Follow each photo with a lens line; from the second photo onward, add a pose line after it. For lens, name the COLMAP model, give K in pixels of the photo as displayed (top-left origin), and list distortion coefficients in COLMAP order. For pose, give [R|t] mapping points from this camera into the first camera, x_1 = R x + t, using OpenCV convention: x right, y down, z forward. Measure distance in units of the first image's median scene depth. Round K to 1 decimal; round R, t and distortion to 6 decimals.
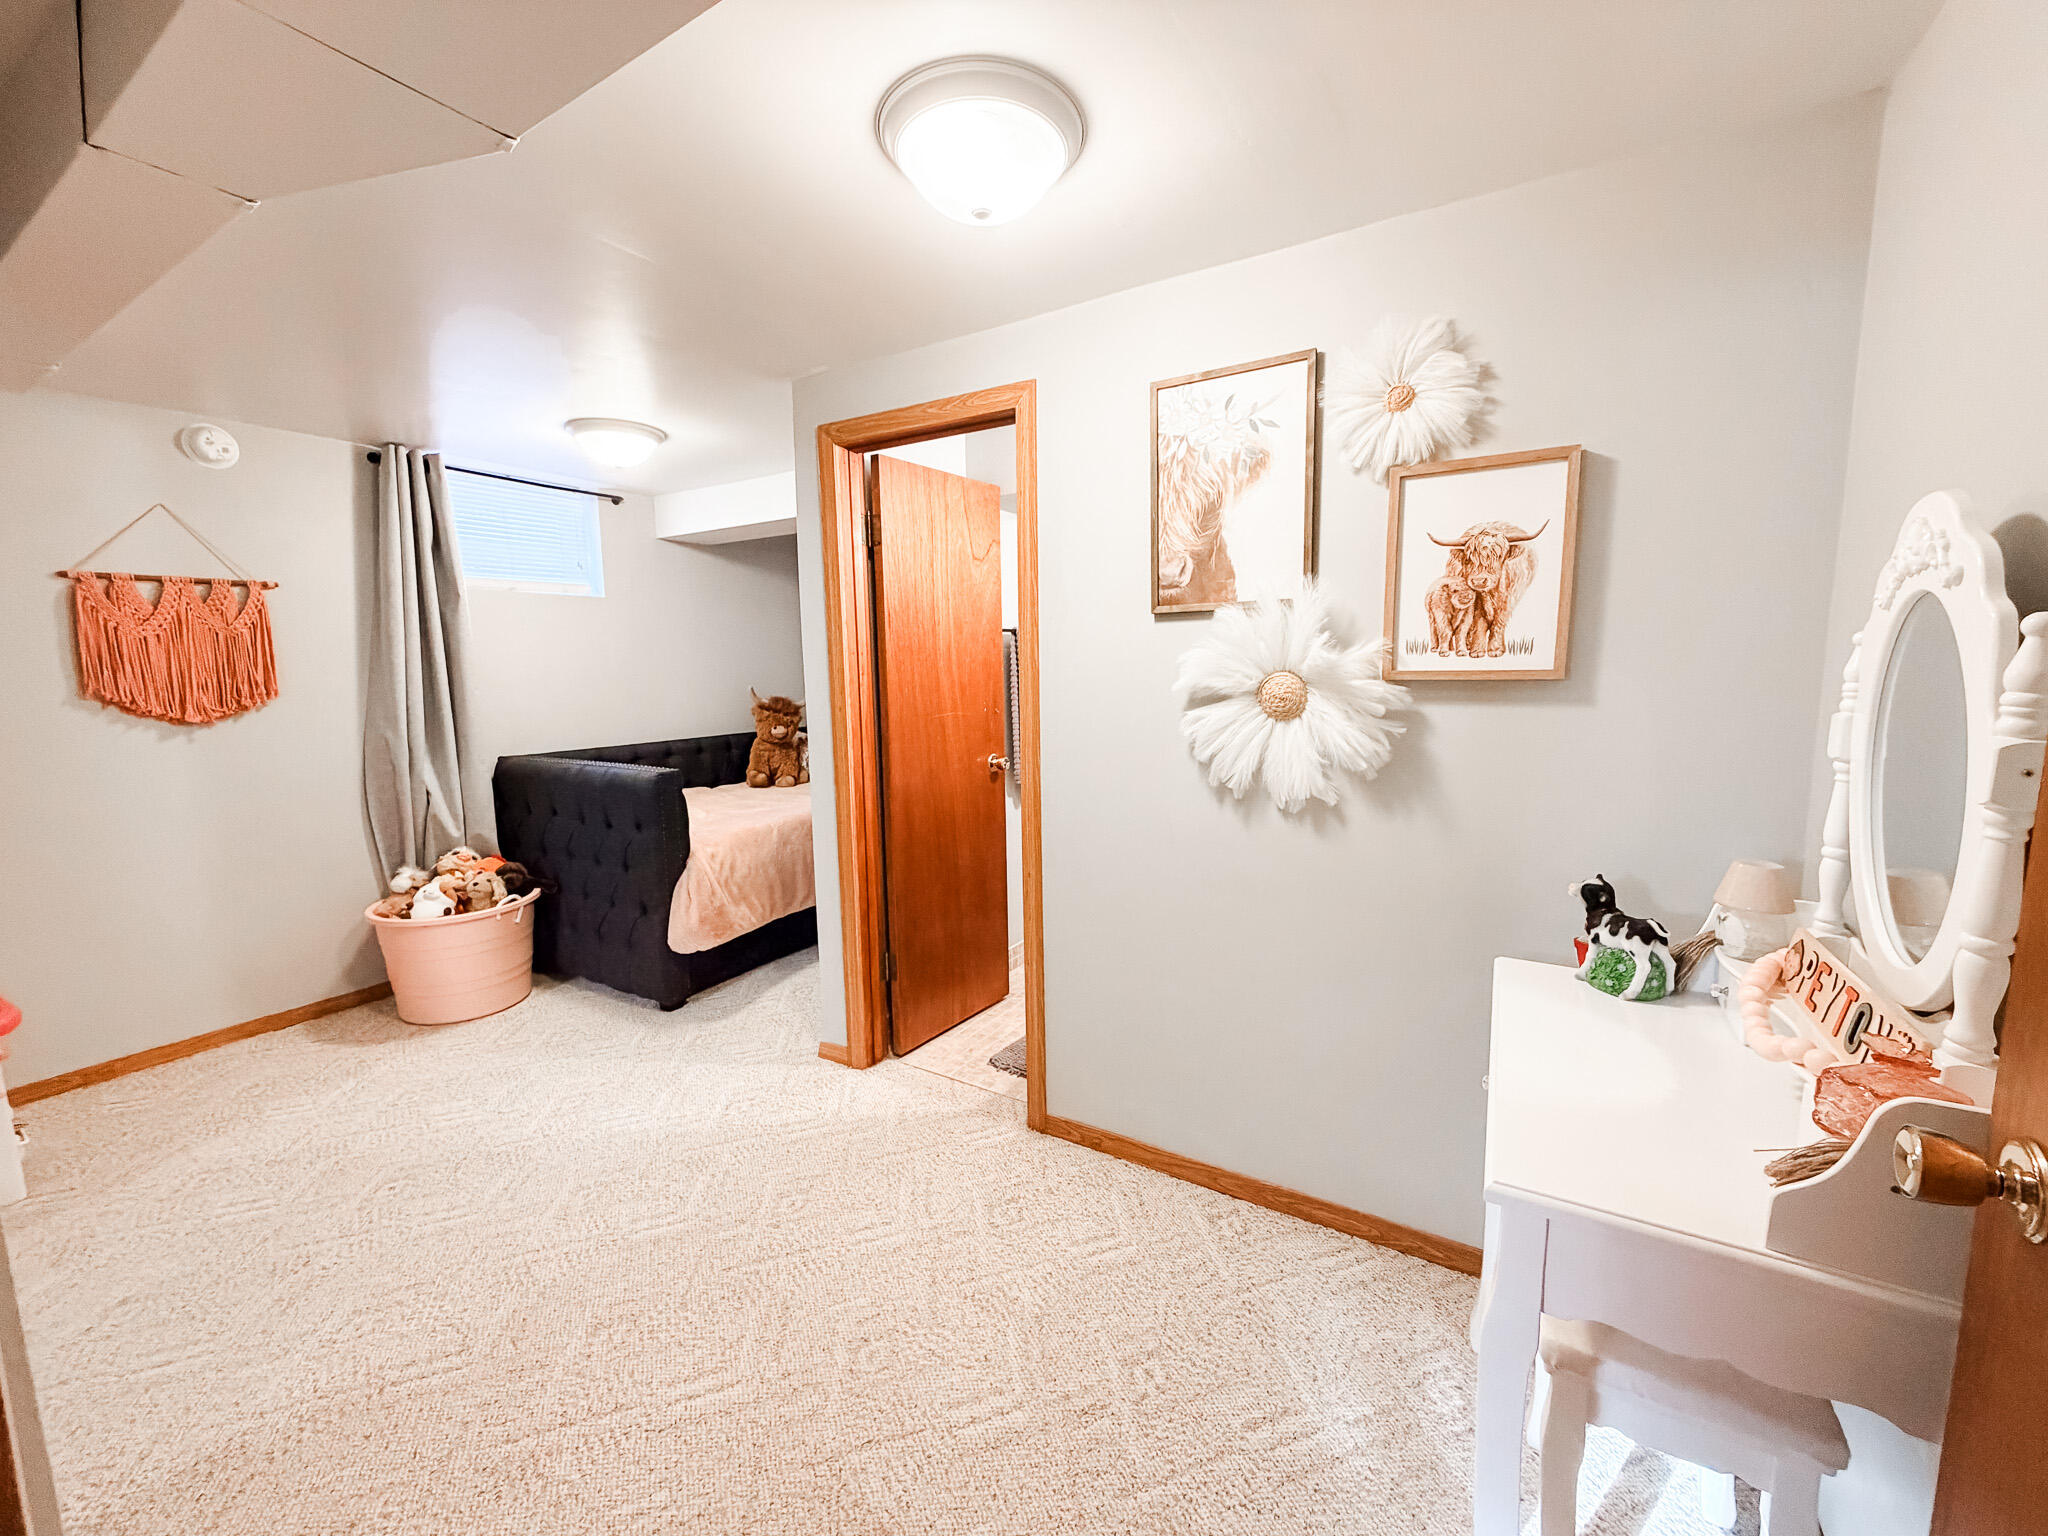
lens RADIAL K [[818.2, 0, 1017.7], [0, 818.2, 769.8], [0, 0, 1]] dist [0.000548, -0.000032]
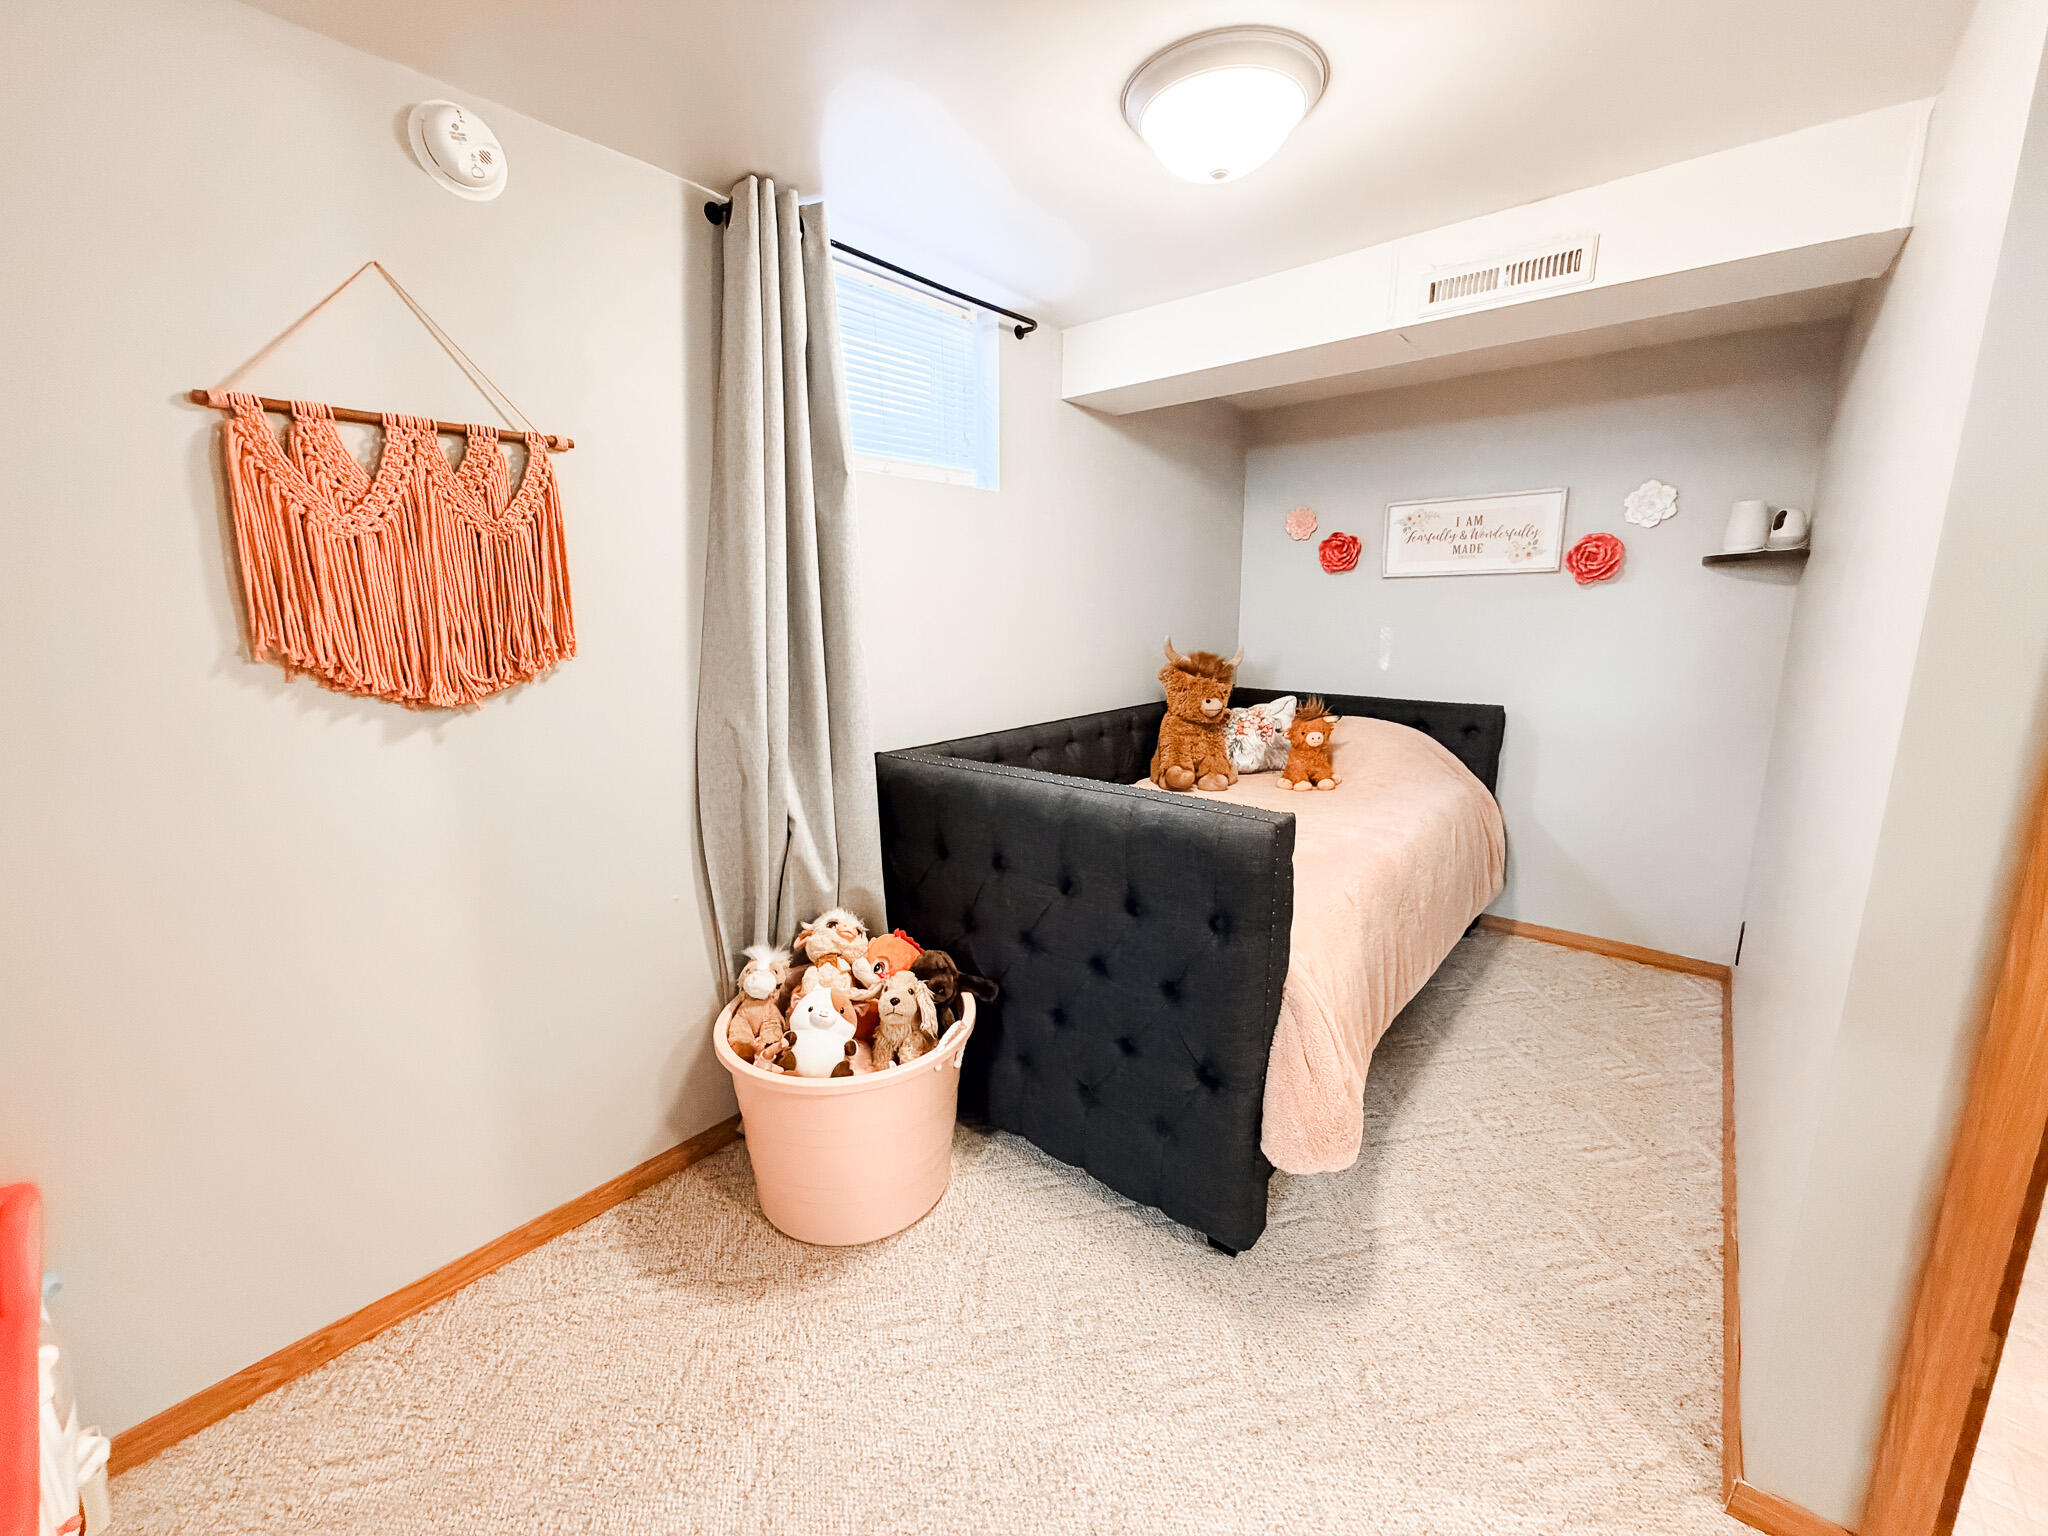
lens RADIAL K [[818.2, 0, 1021.5], [0, 818.2, 770.6], [0, 0, 1]] dist [0.000548, -0.000032]
pose [[0.989153, 0.041536, -0.140892, -0.590474], [-0.030784, 0.996505, 0.077650, -0.071382], [0.143625, -0.072470, 0.986975, 0.556803]]
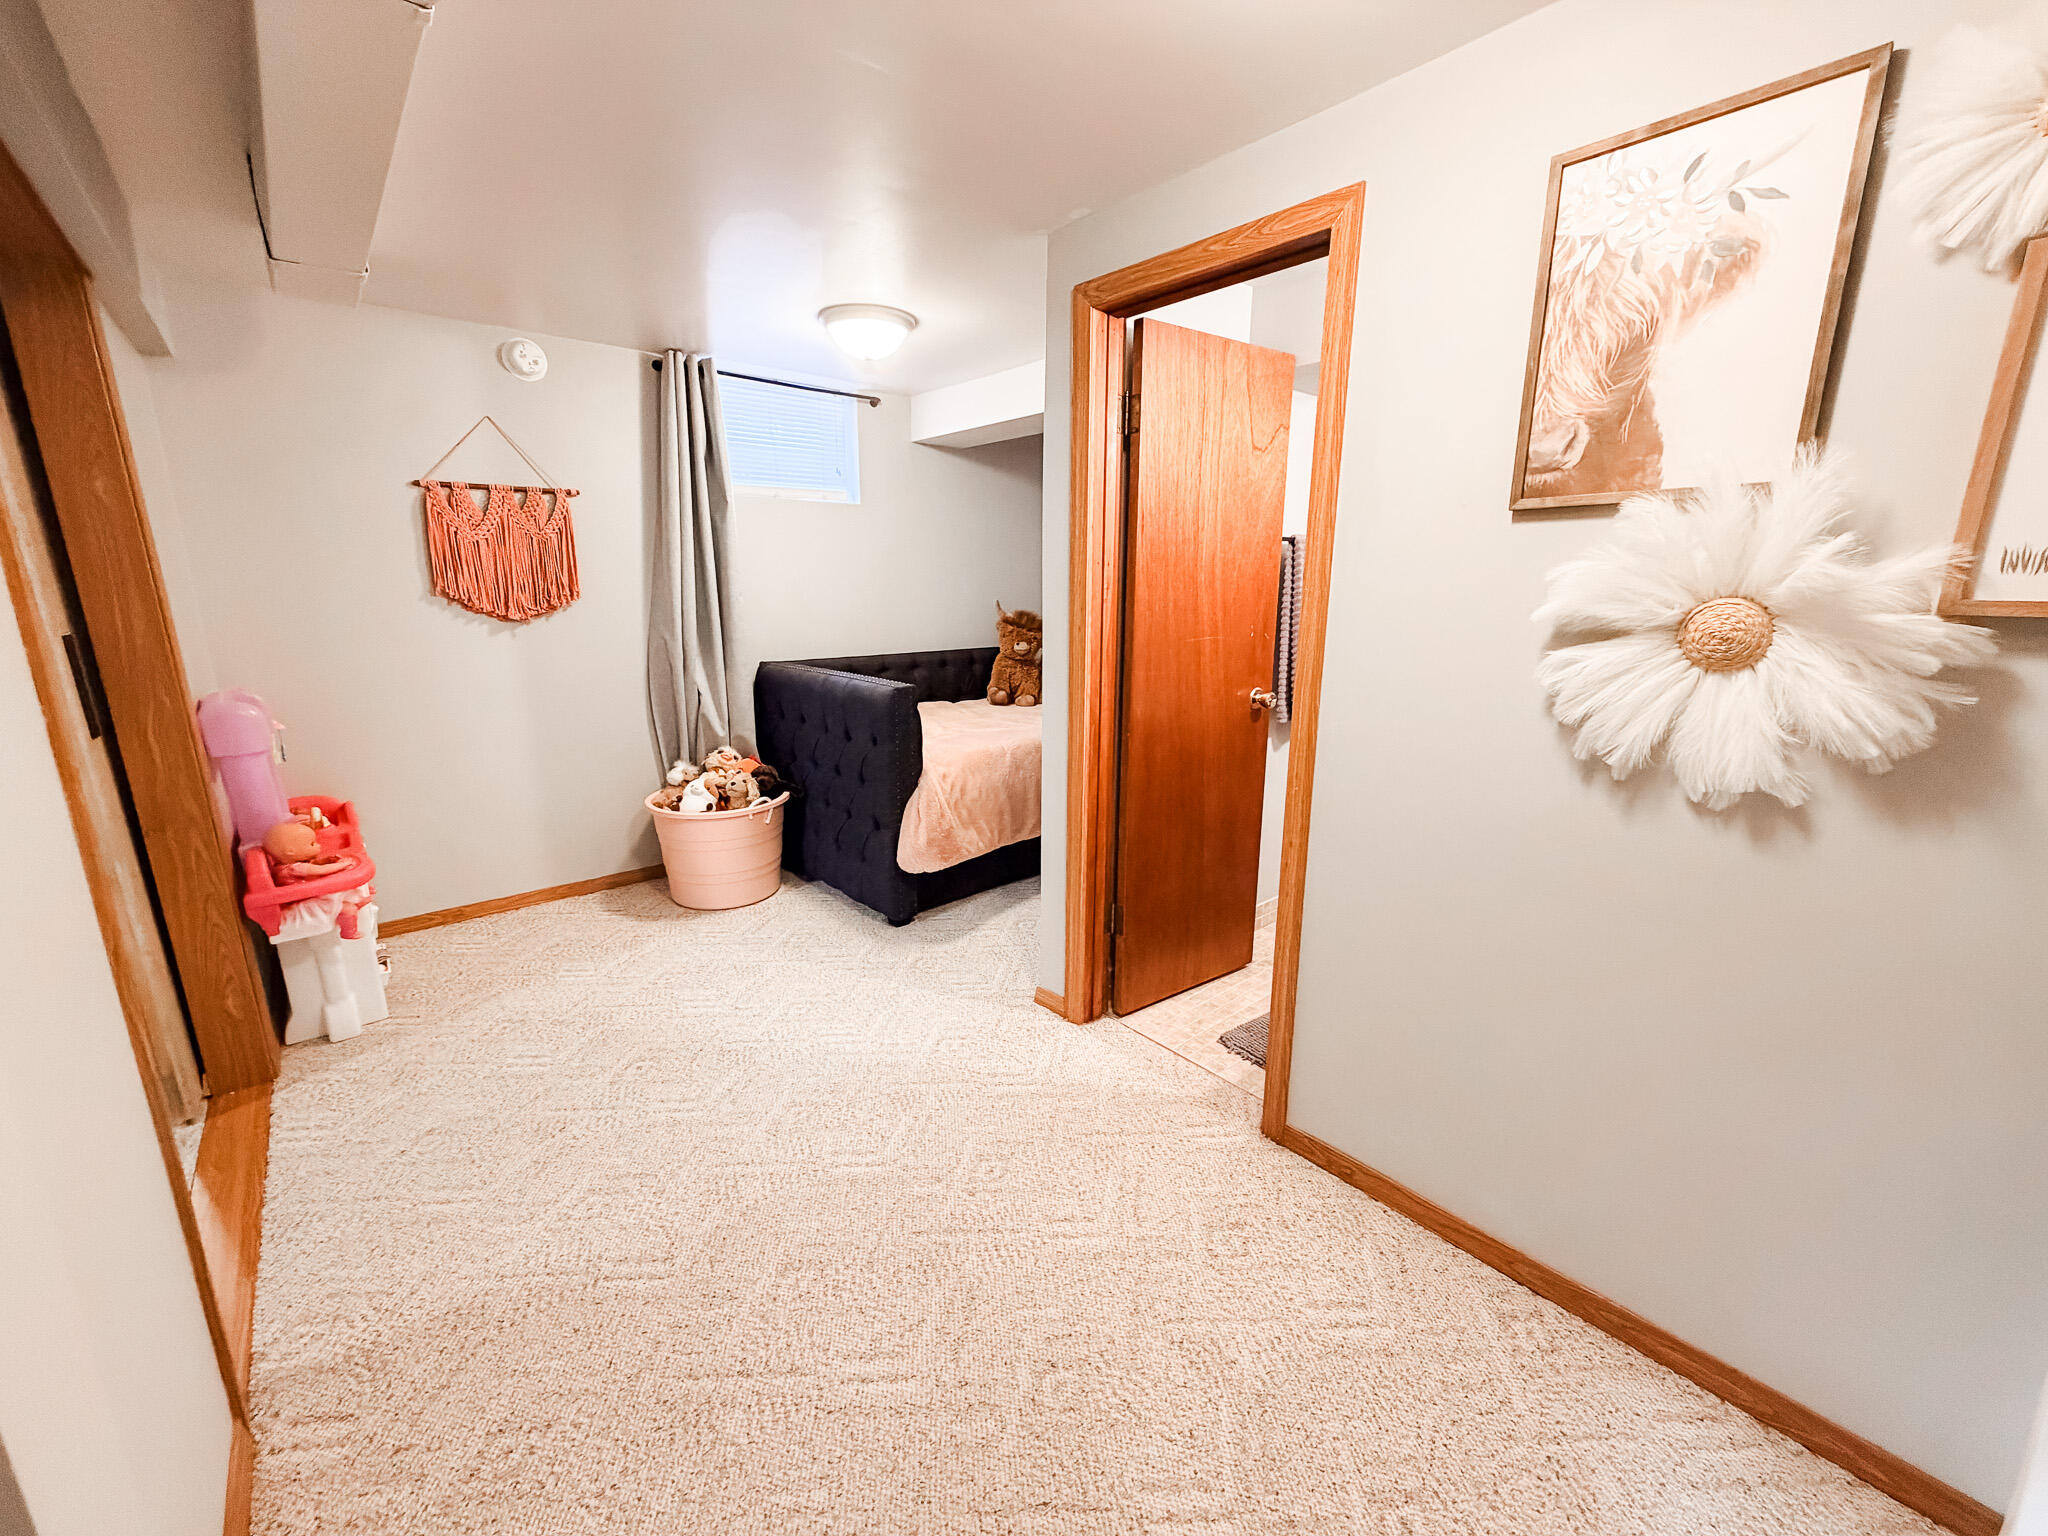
lens RADIAL K [[818.2, 0, 1019.5], [0, 818.2, 772.3], [0, 0, 1]] dist [0.000548, -0.000032]
pose [[0.954618, 0.085550, -0.285282, -0.014504], [-0.055802, 0.992271, 0.110834, -0.013874], [0.292558, -0.089885, 0.952014, 0.125552]]
